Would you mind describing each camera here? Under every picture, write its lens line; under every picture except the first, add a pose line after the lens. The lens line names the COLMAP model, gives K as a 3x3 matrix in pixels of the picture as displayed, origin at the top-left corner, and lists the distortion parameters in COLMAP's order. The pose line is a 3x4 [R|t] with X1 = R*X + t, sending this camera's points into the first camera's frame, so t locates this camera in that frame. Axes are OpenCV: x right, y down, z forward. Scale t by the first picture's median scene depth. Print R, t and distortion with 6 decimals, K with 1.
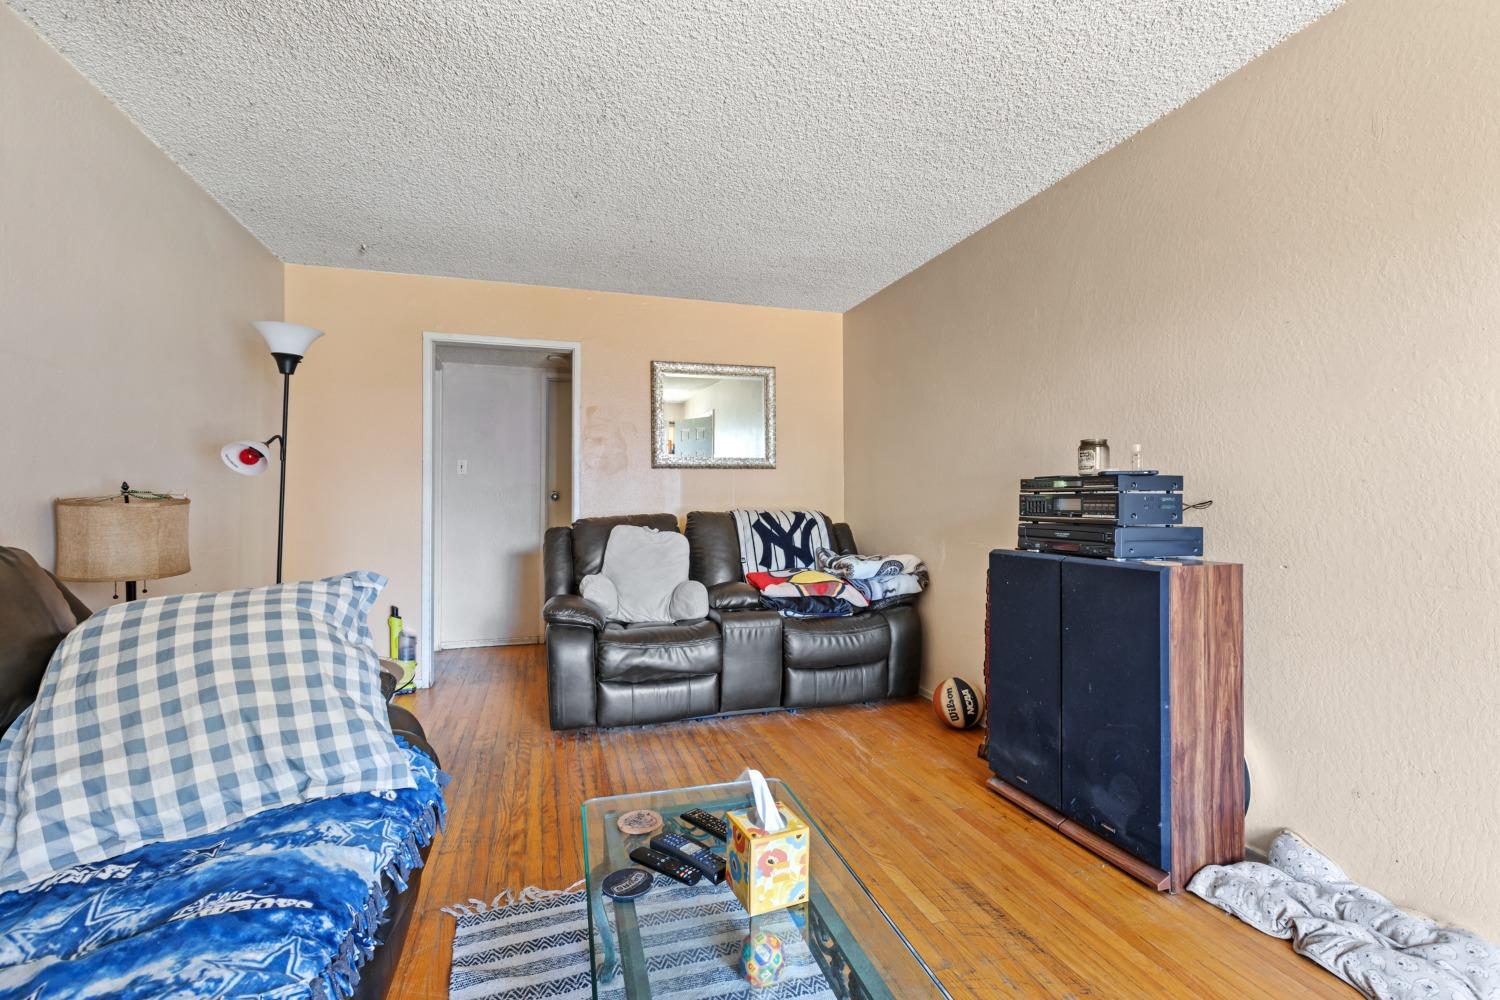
lens RADIAL K [[693.6, 0, 750.0], [0, 693.6, 500.0], [0, 0, 1]] dist [-0.001492, -0.000198]
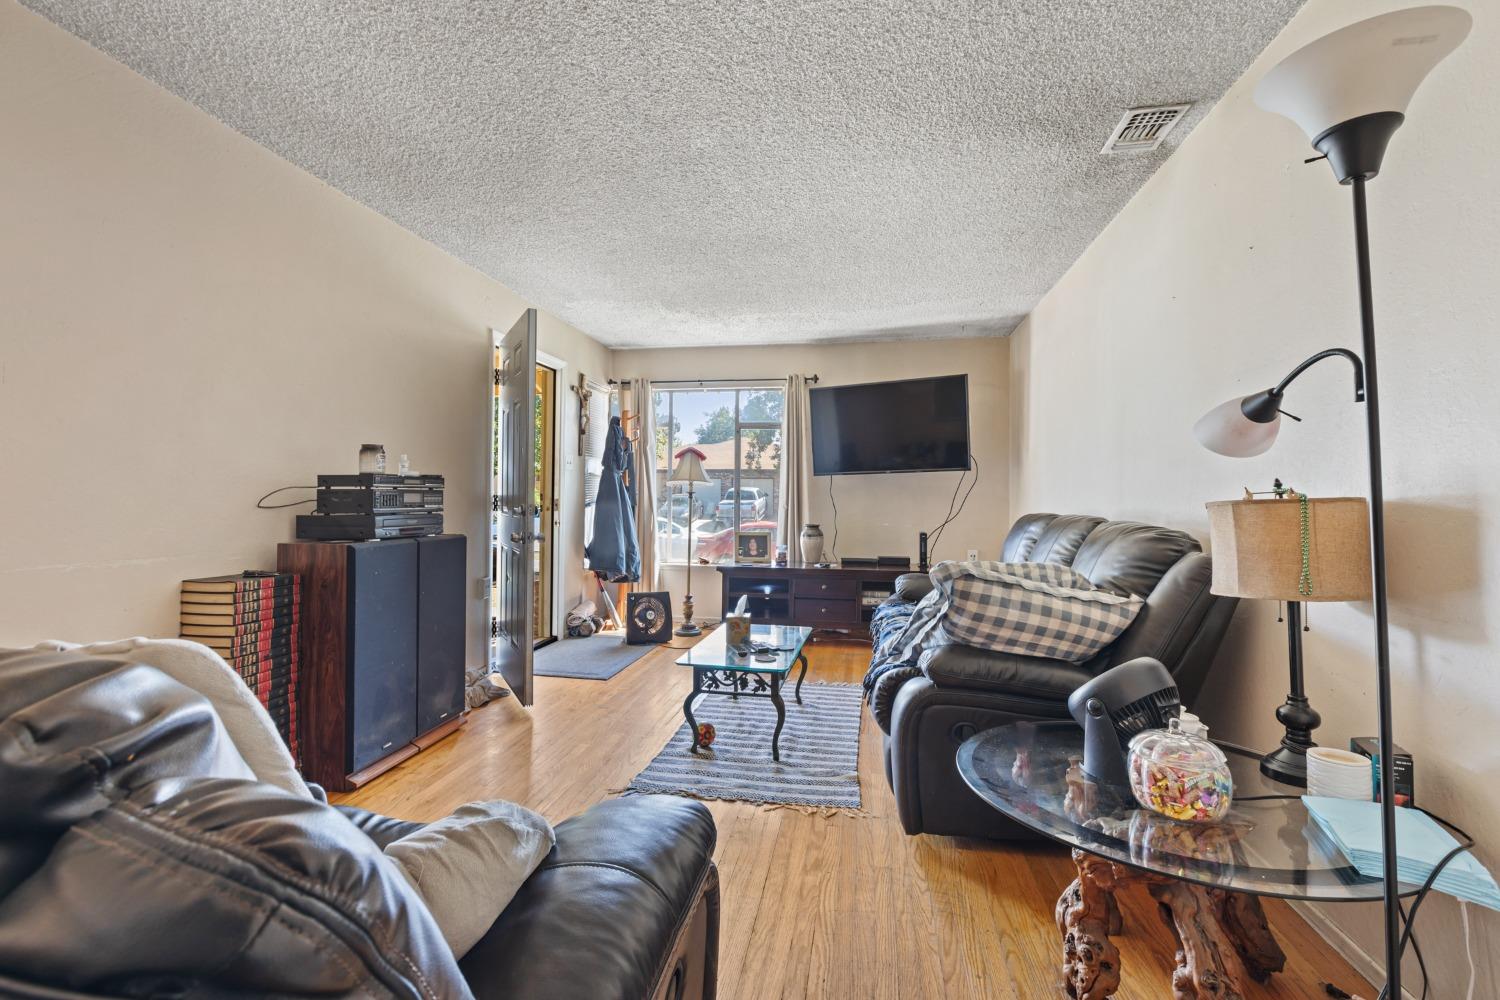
lens RADIAL K [[693.6, 0, 750.0], [0, 693.6, 500.0], [0, 0, 1]] dist [-0.001492, -0.000198]
pose [[-0.893150, -0.009038, 0.449668, -0.673399], [0.001677, 0.999724, 0.023425, -0.019089], [-0.449756, 0.021676, -0.892889, 1.852871]]
